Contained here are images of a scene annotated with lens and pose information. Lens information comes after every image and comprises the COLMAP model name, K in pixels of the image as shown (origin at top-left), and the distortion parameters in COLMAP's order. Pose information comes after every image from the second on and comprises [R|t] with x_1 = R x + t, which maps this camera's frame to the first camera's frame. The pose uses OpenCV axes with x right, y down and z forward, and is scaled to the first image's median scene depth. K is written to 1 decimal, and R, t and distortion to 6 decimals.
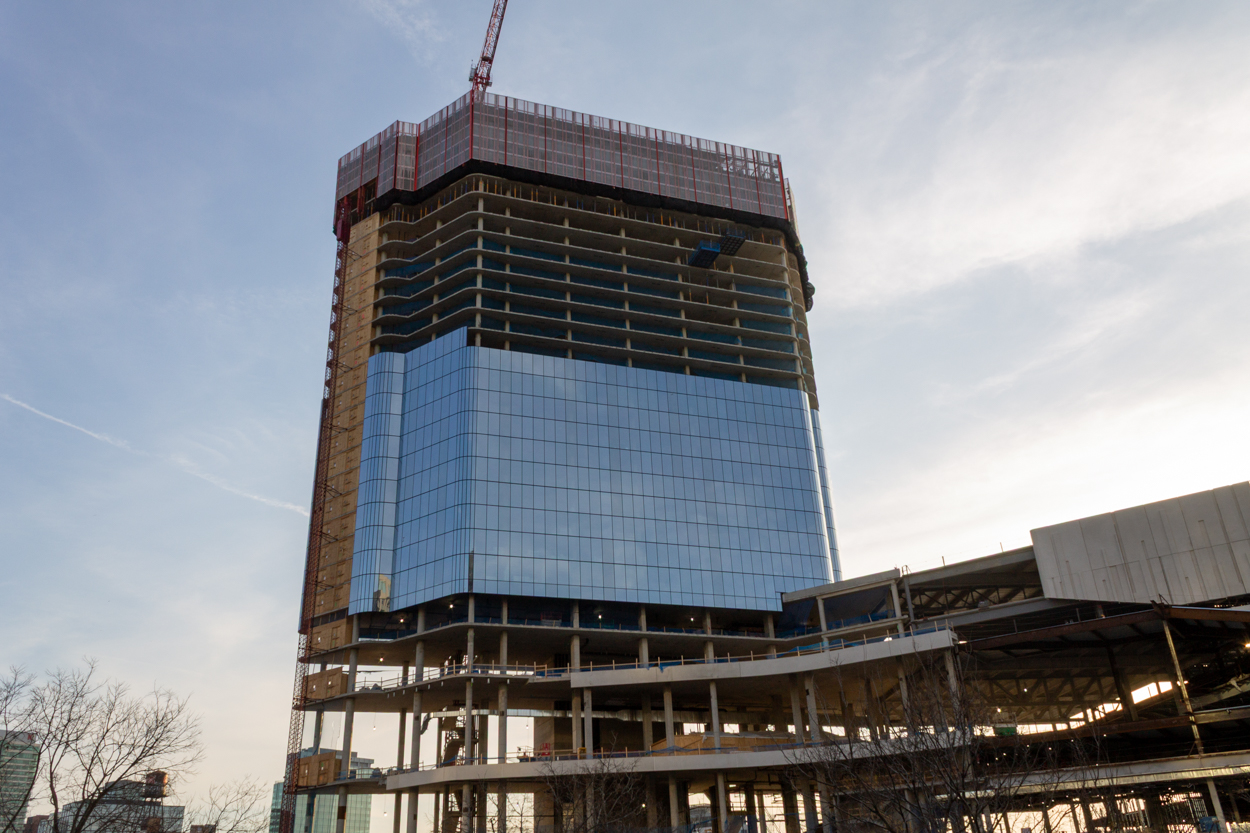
lens RADIAL K [[1027.6, 0, 607.0], [0, 1027.6, 417.1], [0, 0, 1]] dist [0.065824, 0.001613]
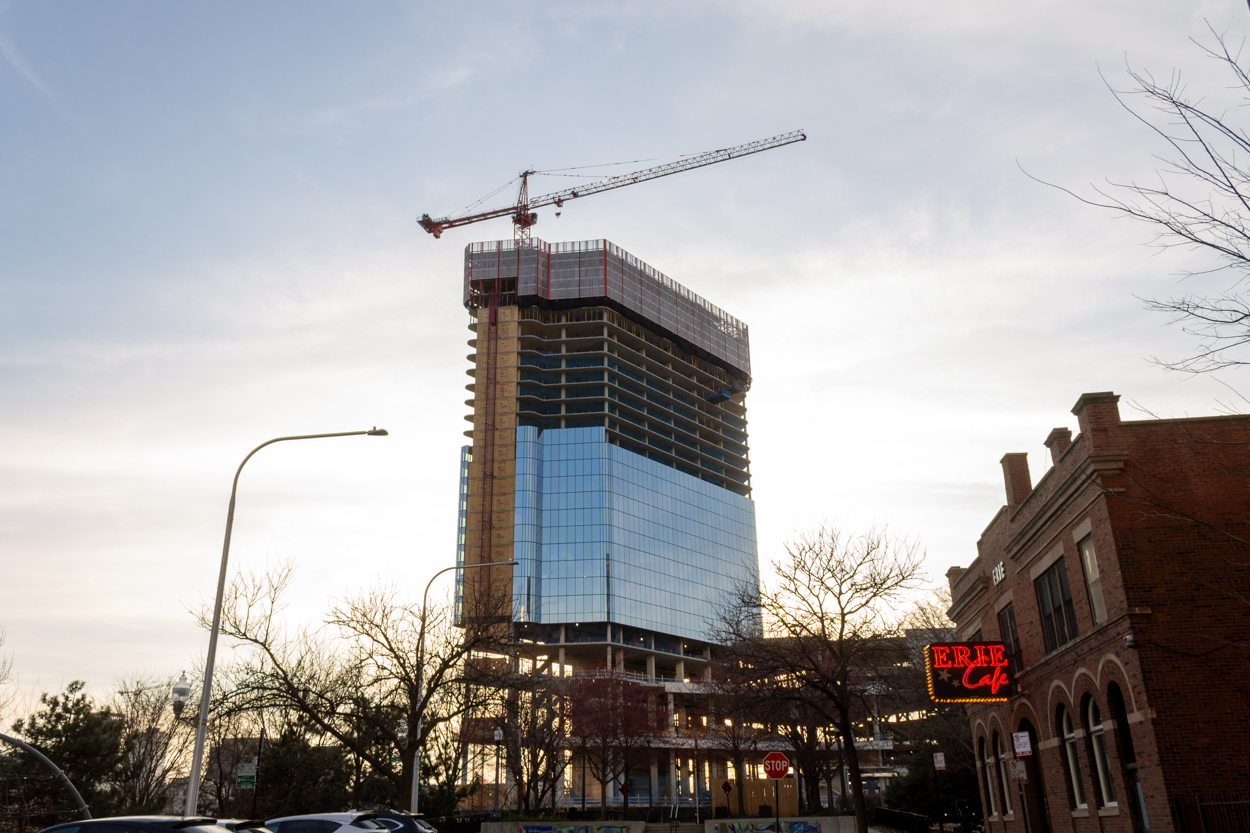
lens RADIAL K [[1024.9, 0, 611.5], [0, 1024.9, 417.6], [0, 0, 1]] dist [0.013139, 0.009778]
pose [[0.863807, 0.214569, 0.455848, -0.767360], [-0.238062, 0.971231, -0.006047, -0.093569], [-0.444031, -0.103296, 0.890037, -0.249855]]
